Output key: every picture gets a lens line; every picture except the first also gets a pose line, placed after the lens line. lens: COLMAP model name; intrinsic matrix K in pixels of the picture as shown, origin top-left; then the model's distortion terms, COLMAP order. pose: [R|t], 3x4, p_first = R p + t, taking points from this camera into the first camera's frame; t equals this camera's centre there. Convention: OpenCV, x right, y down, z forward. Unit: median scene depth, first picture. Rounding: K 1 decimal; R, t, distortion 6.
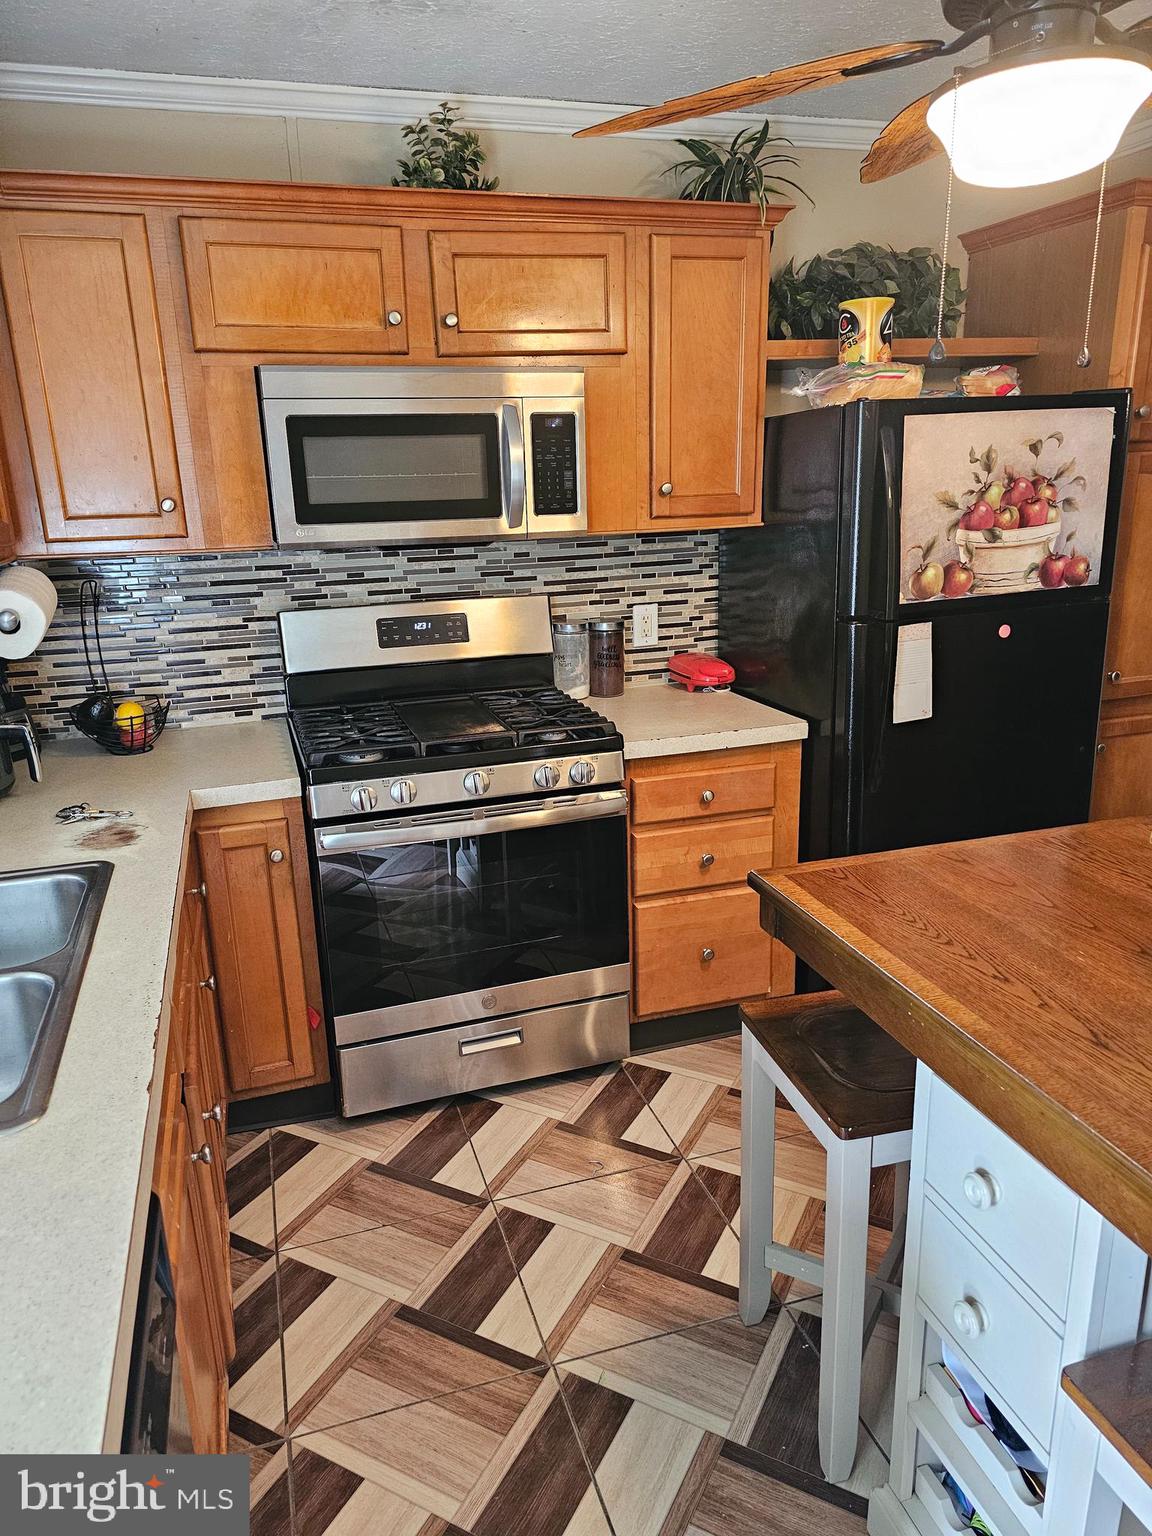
lens RADIAL K [[1041.8, 0, 570.7], [0, 1041.8, 772.1], [0, 0, 1]] dist [0.051897, -0.022844]
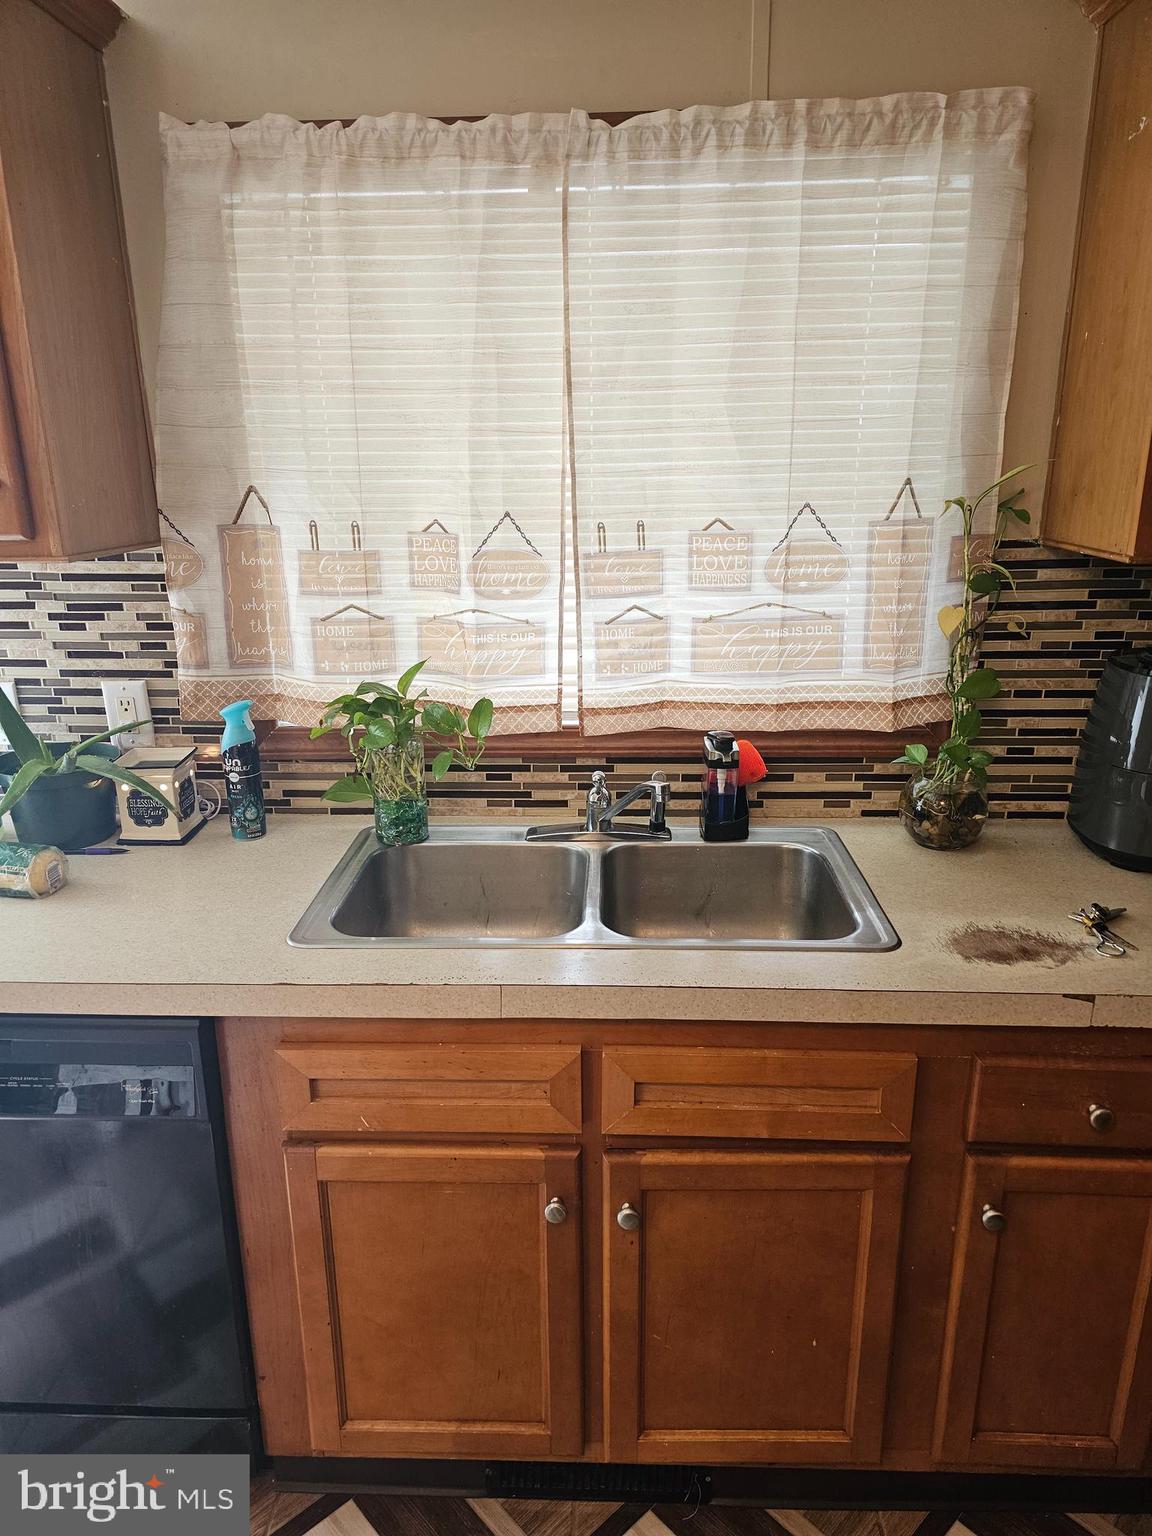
lens RADIAL K [[1041.8, 0, 574.5], [0, 1041.8, 778.2], [0, 0, 1]] dist [0.051897, -0.022844]
pose [[-0.346282, 0.305153, -0.887113, 0.179047], [-0.241255, 0.884848, 0.398547, -0.175234], [0.906579, 0.352031, -0.232787, 0.605859]]
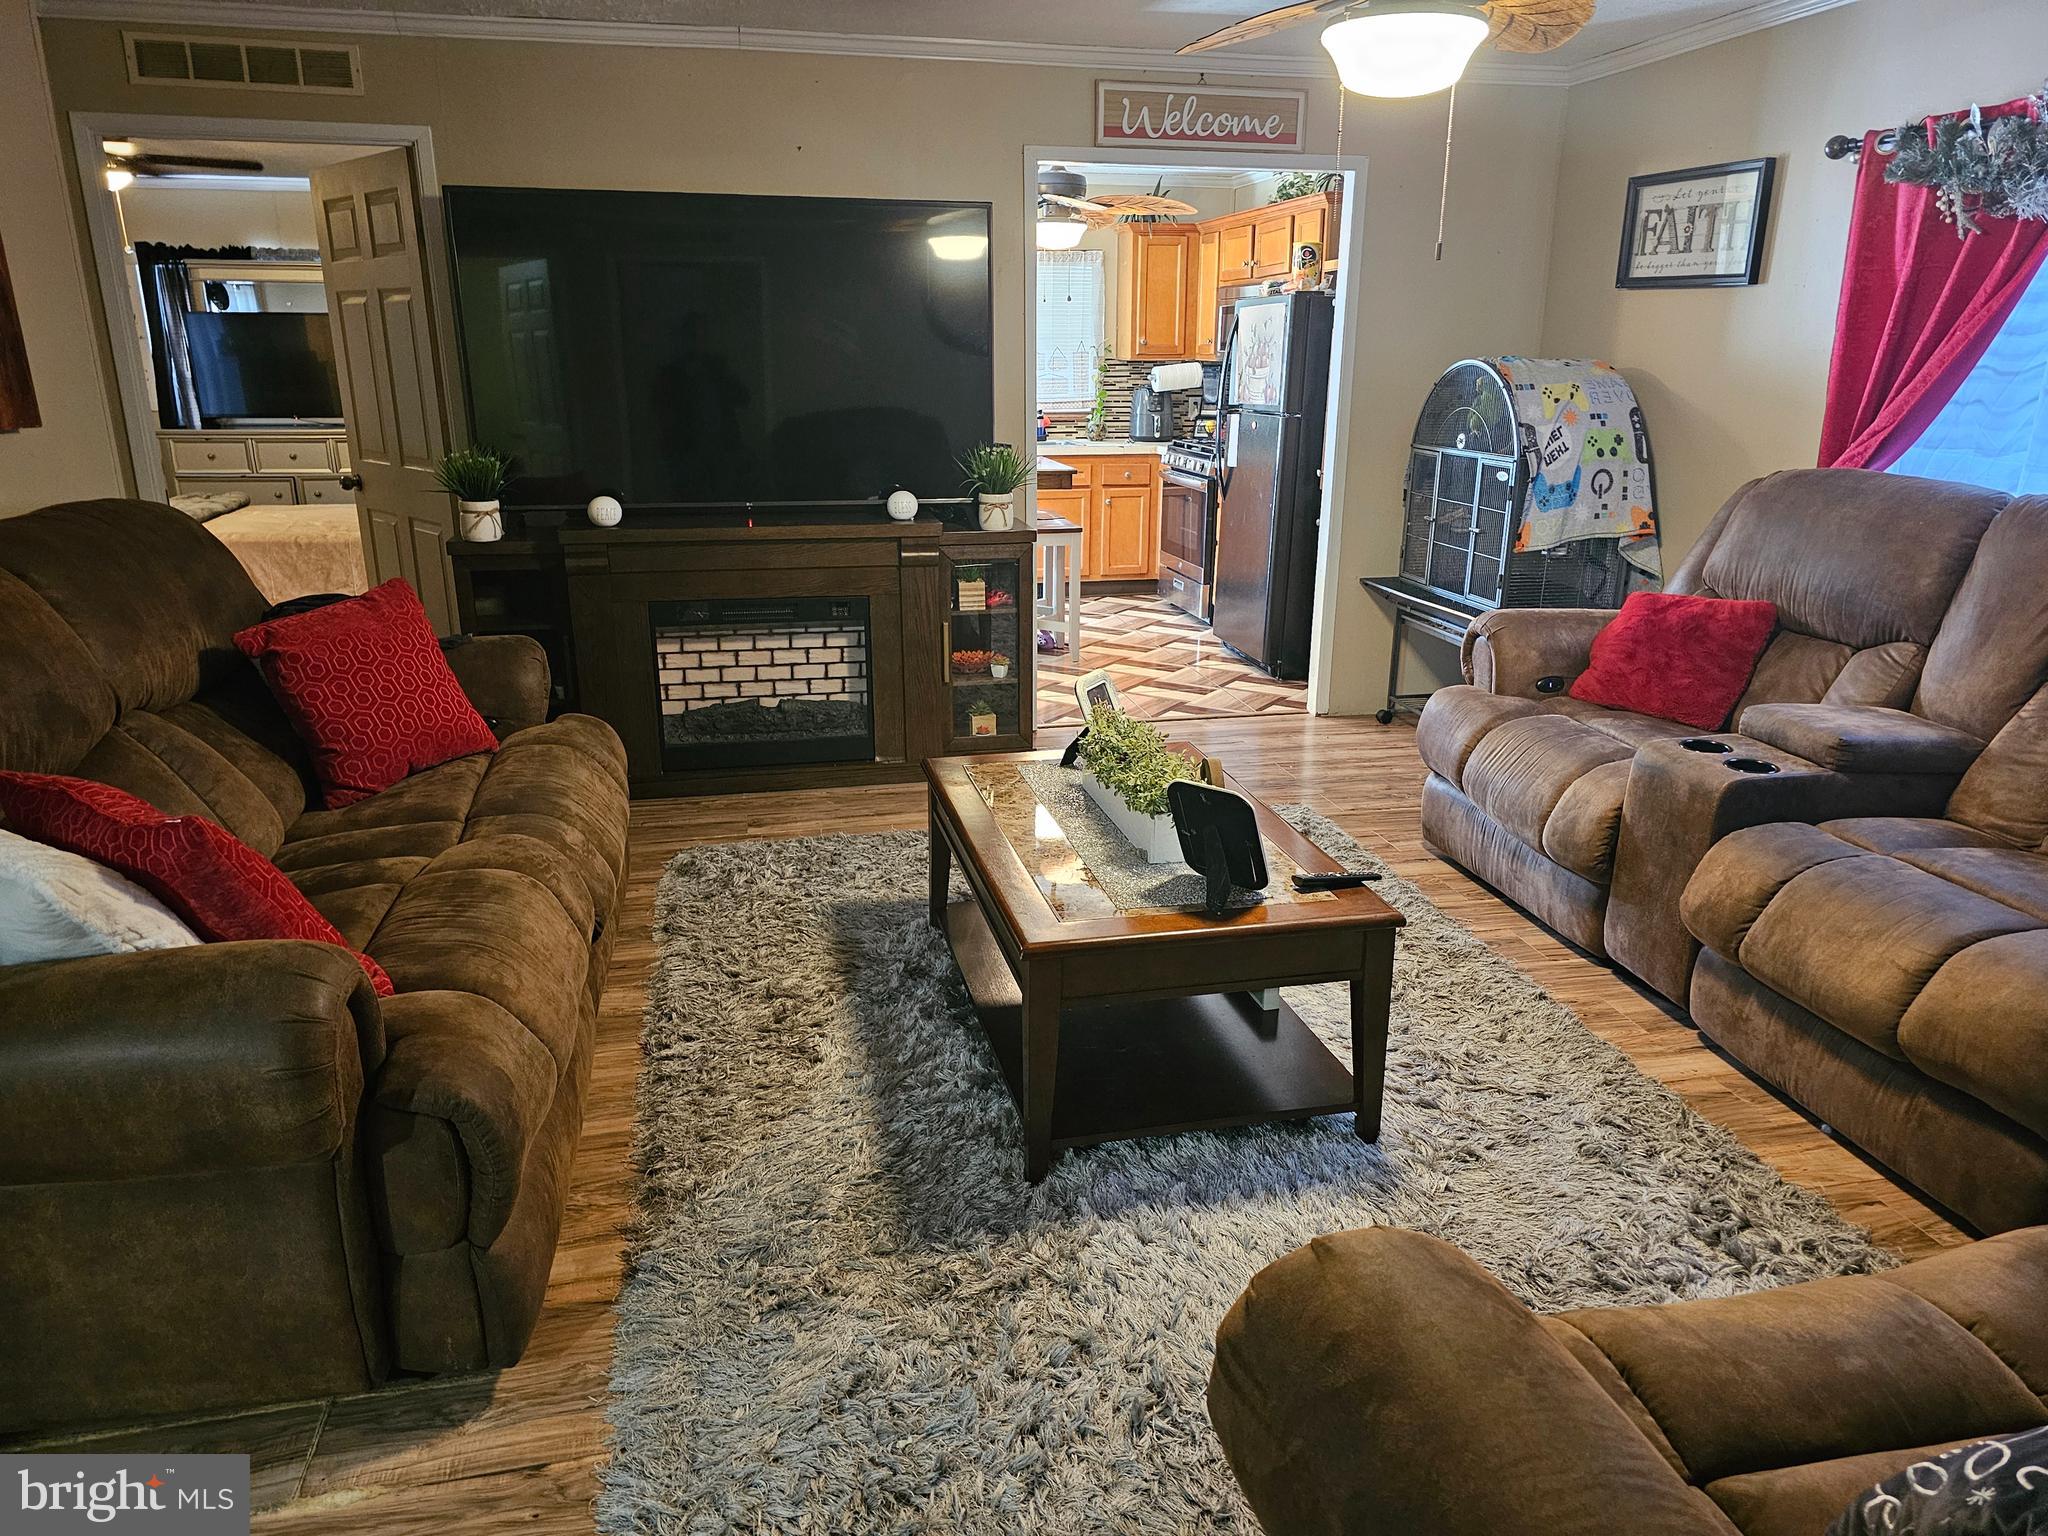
lens RADIAL K [[1389.1, 0, 1011.9], [0, 1389.1, 763.2], [0, 0, 1]] dist [0.051897, -0.022844]
pose [[-0.095290, 0.325915, -0.940585, 2.659716], [-0.277810, 0.898635, 0.339524, -0.293569], [0.955898, 0.293657, 0.004912, 0.686527]]
